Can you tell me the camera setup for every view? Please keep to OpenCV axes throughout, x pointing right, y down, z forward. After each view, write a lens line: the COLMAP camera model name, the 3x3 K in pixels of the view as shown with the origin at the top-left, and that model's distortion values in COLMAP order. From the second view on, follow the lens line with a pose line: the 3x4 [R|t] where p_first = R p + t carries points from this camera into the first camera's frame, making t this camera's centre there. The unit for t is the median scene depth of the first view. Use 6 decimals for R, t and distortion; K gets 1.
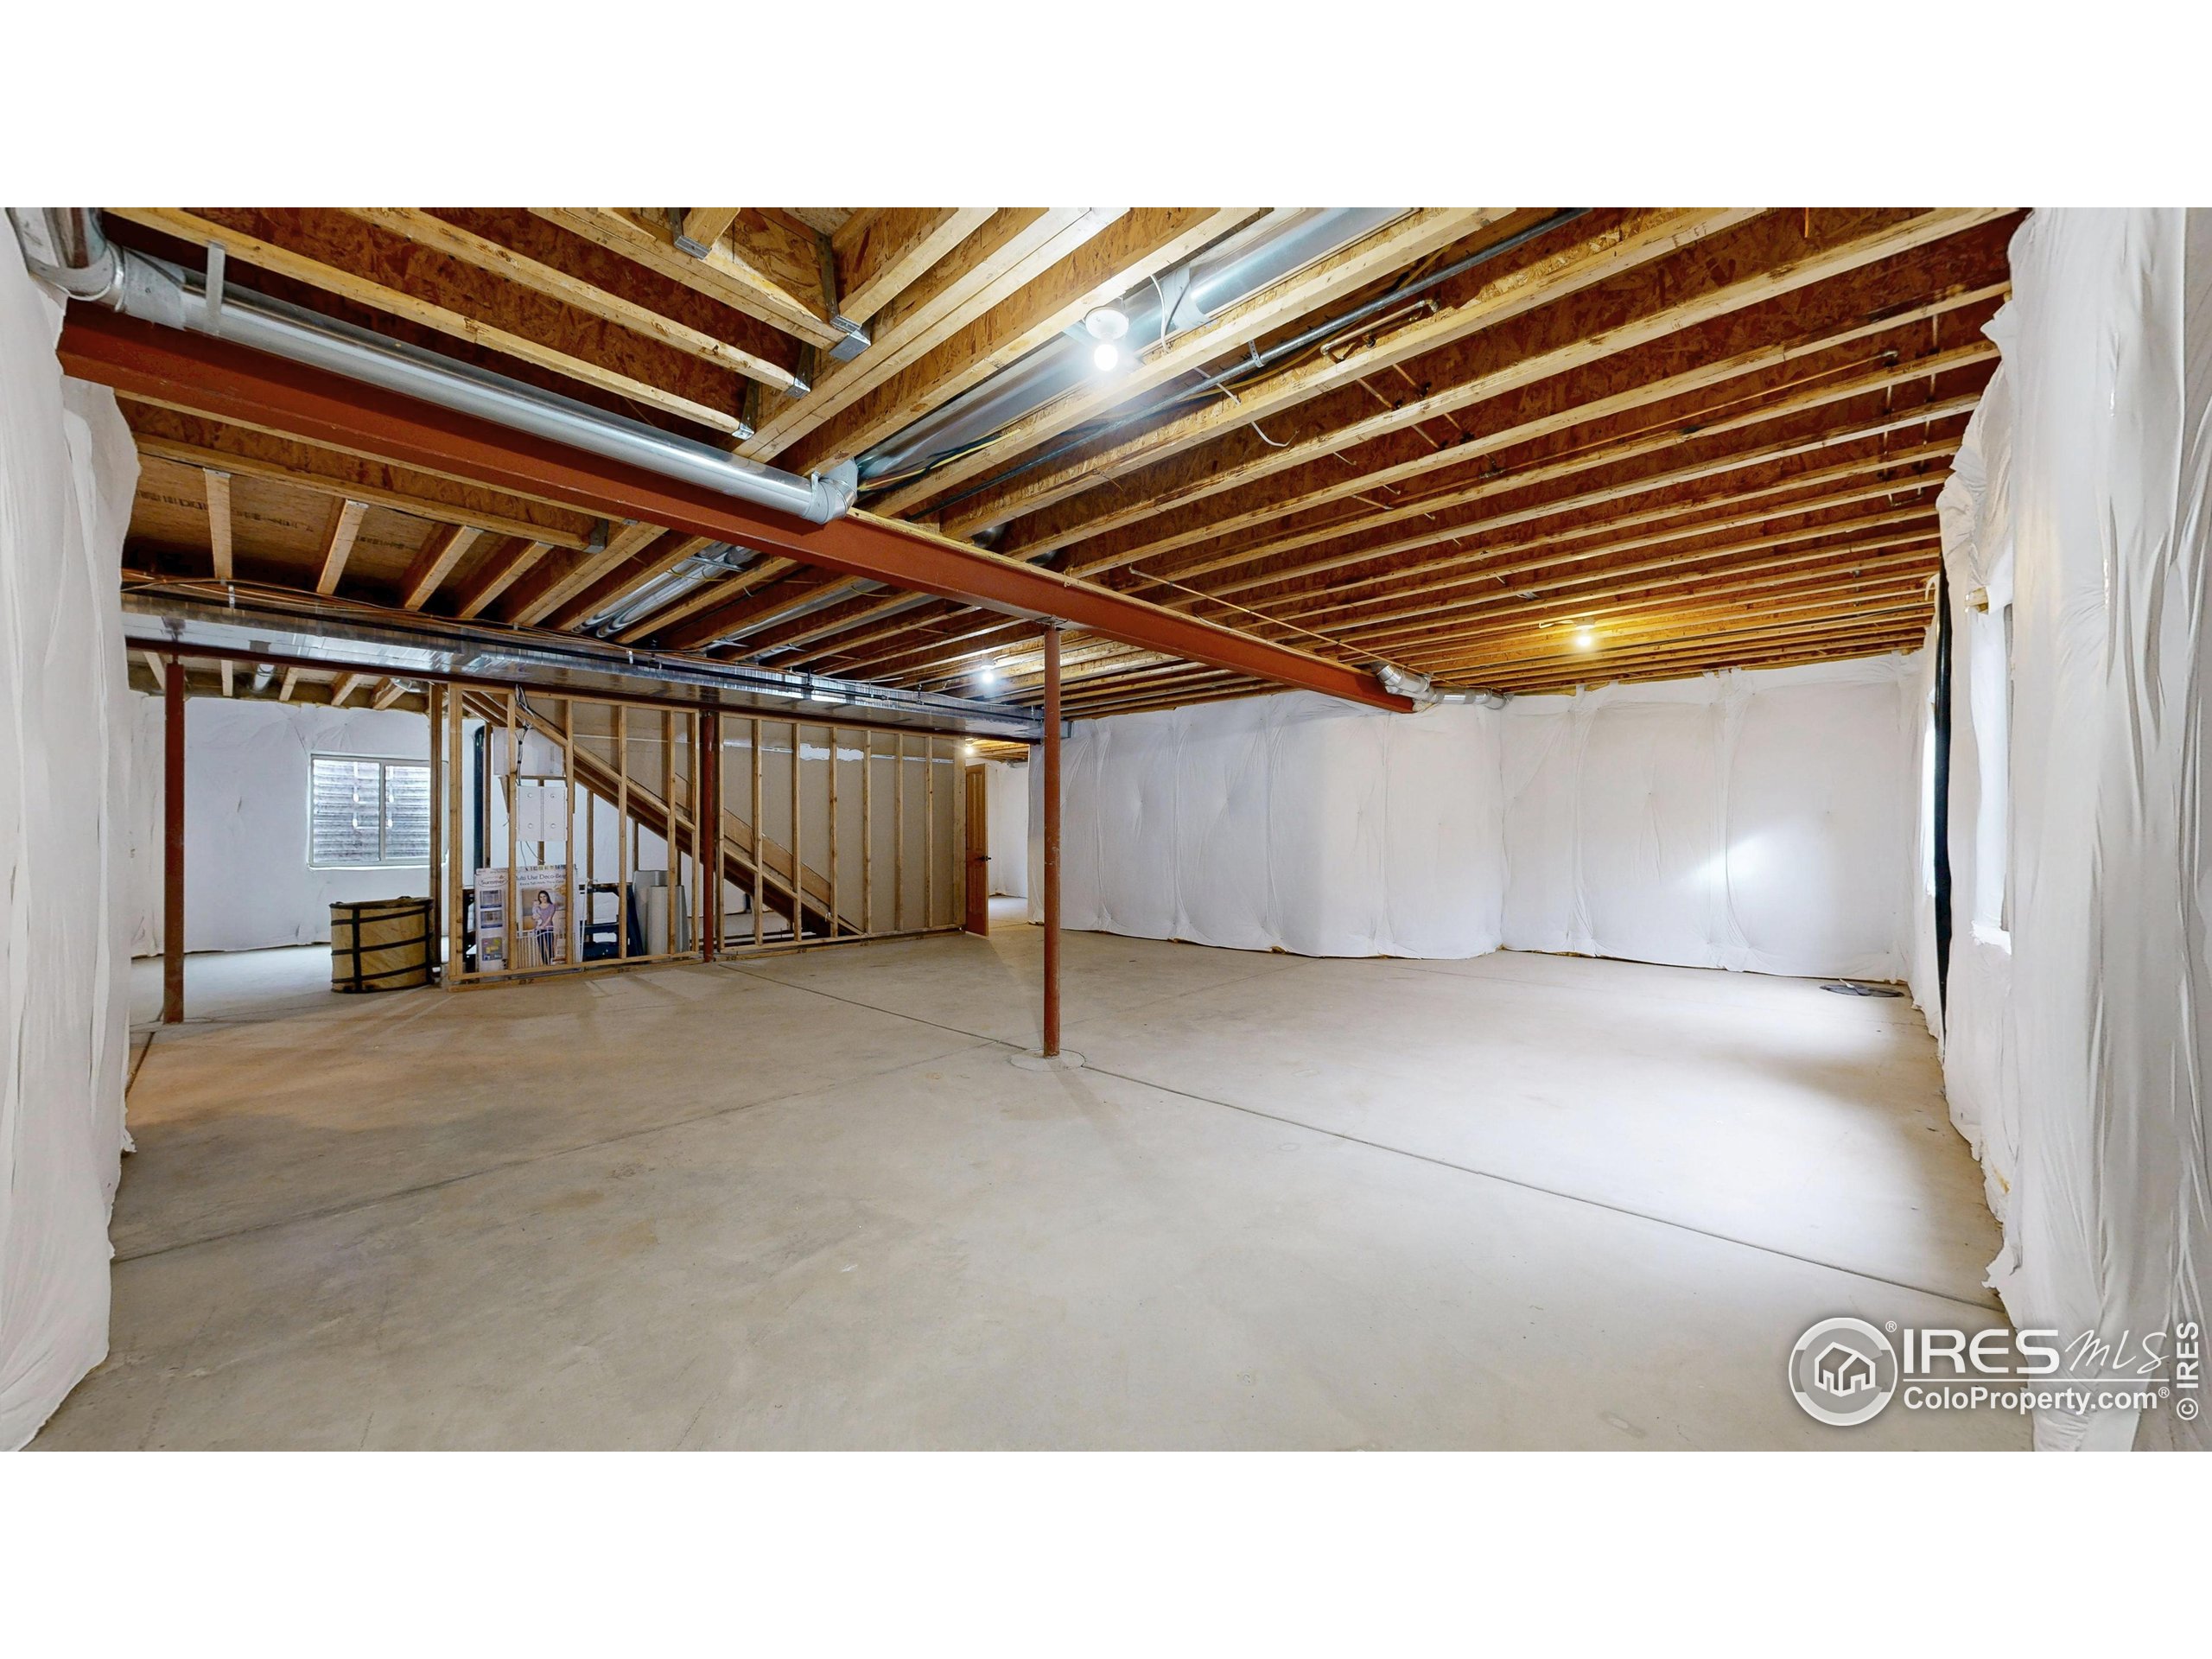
lens RADIAL K [[813.7, 0, 1101.6], [0, 813.7, 830.3], [0, 0, 1]] dist [0.000186, -0.000122]
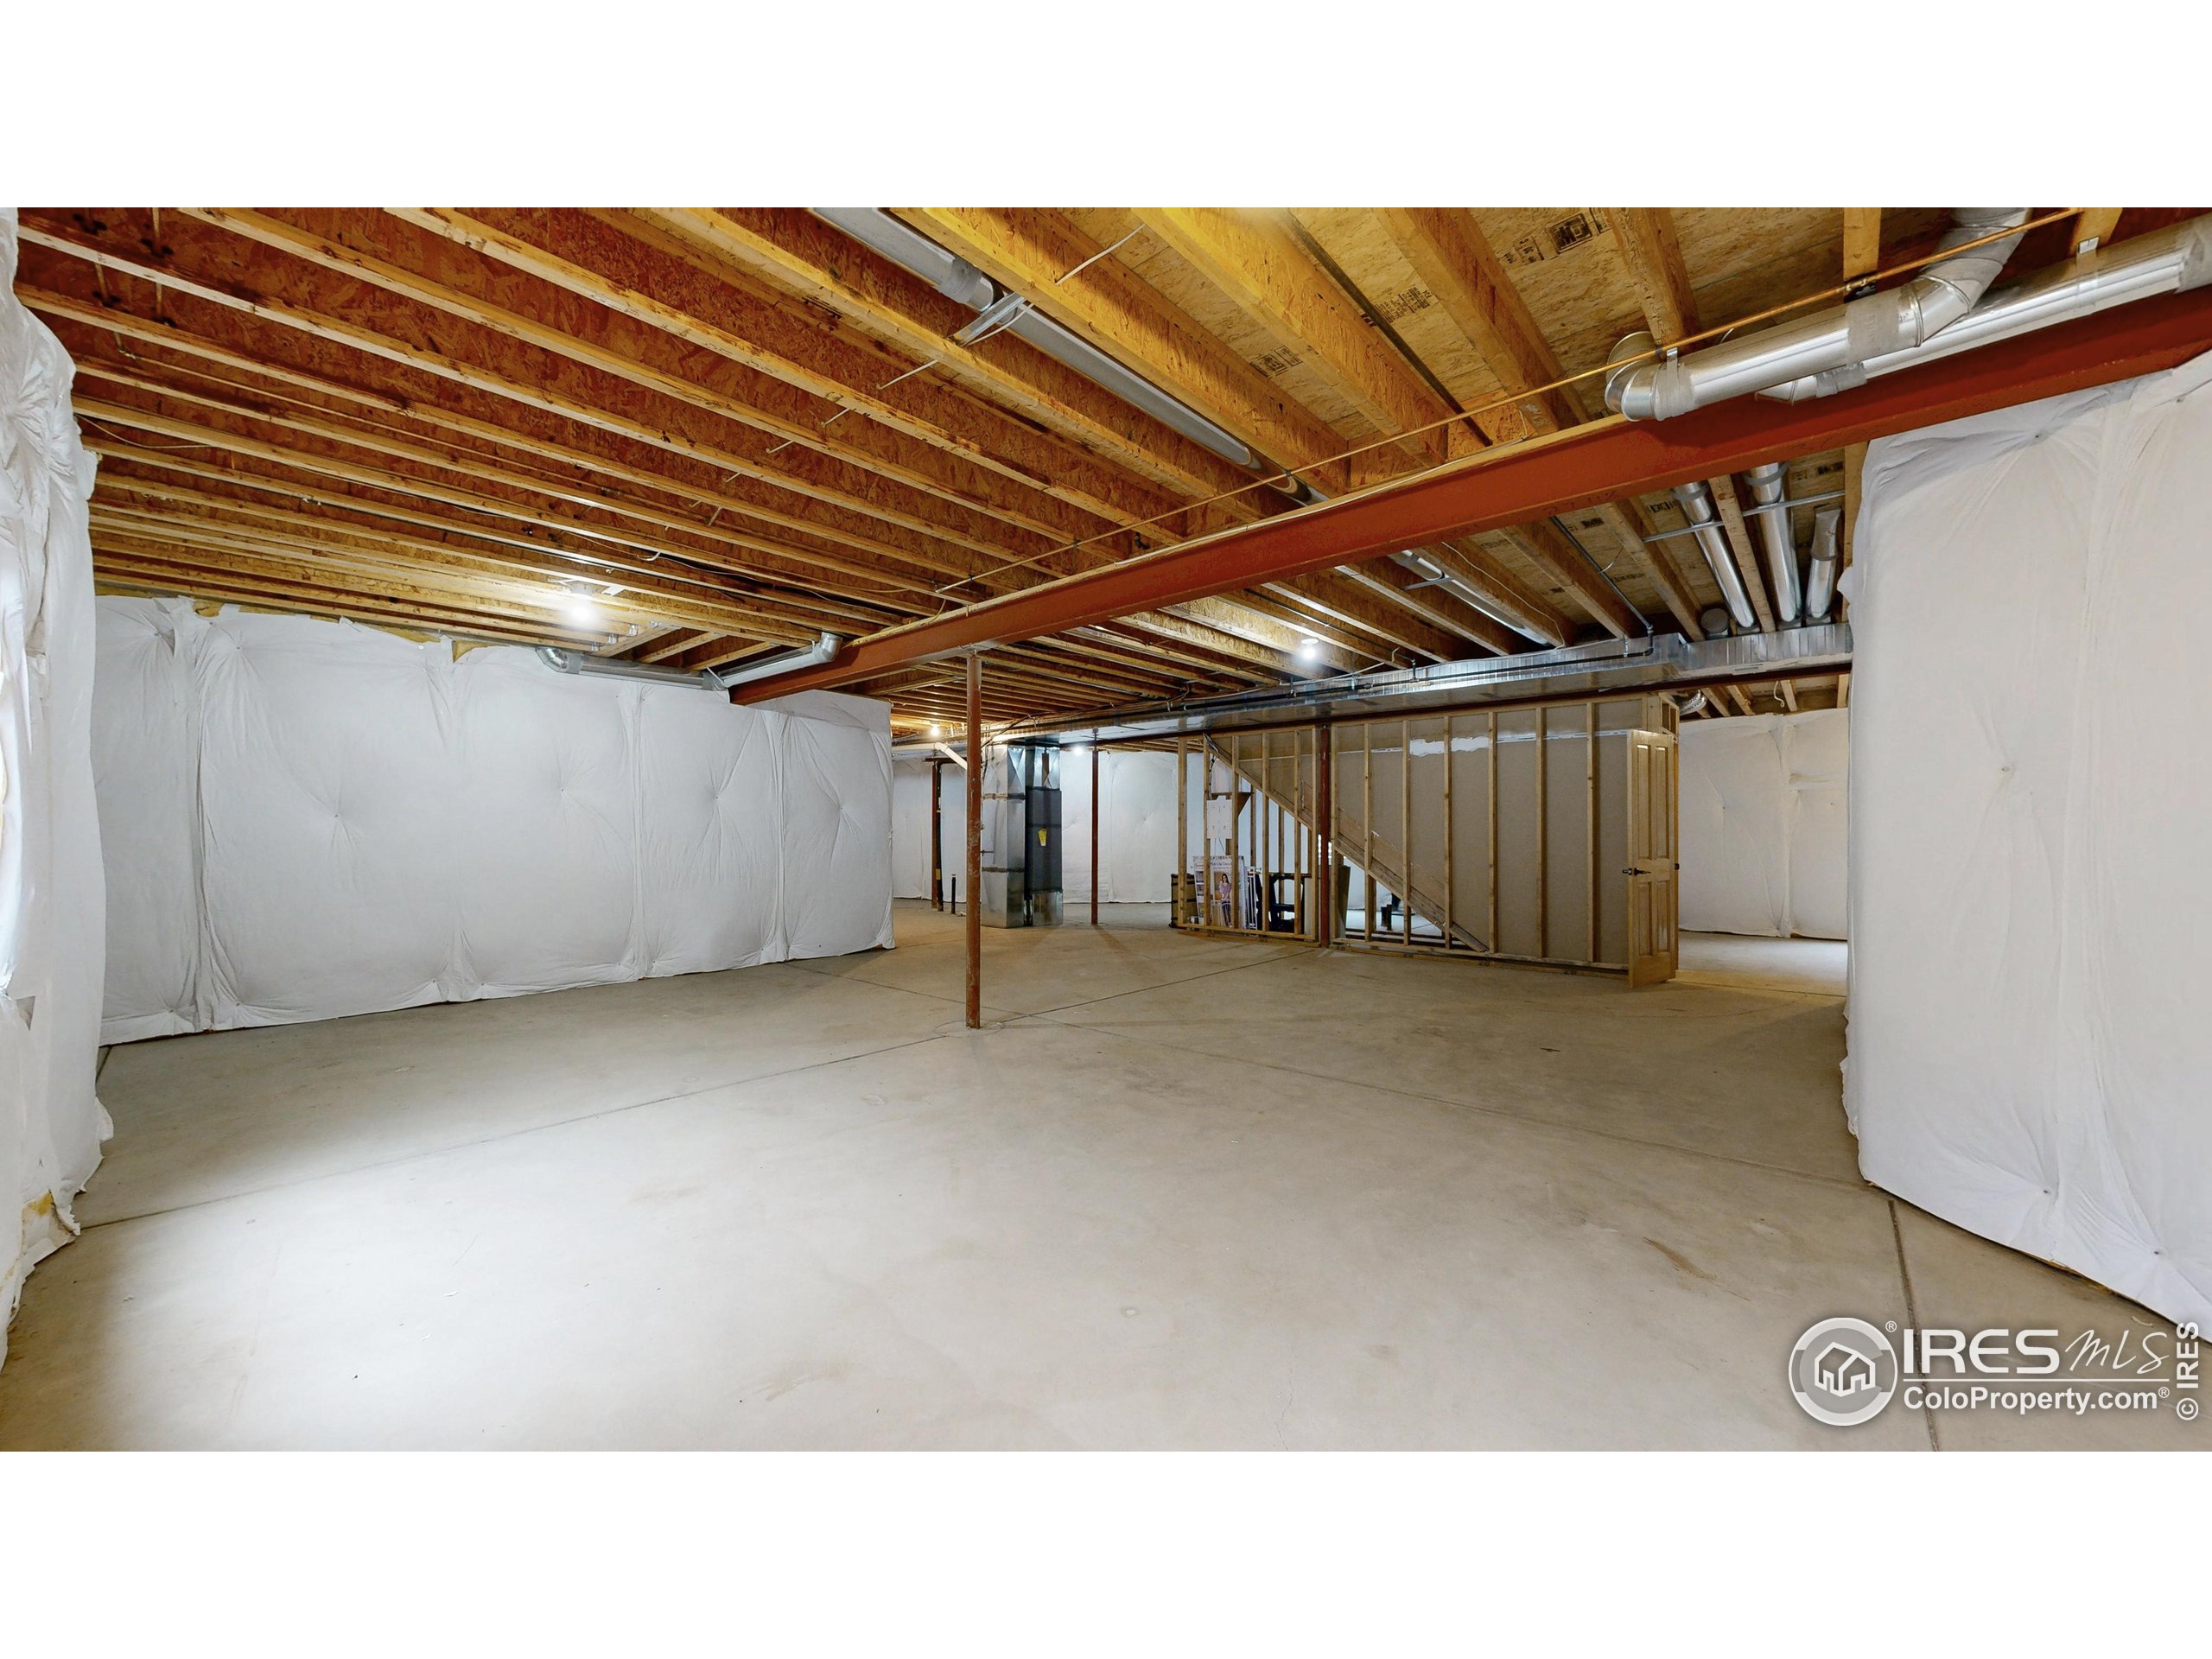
lens RADIAL K [[813.7, 0, 1101.1], [0, 813.7, 833.9], [0, 0, 1]] dist [0.000186, -0.000122]
pose [[0.015007, 0.004774, -0.999876, 0.714204], [-0.001897, 0.999987, 0.004746, -0.000444], [0.999886, 0.001825, 0.015016, 0.764979]]
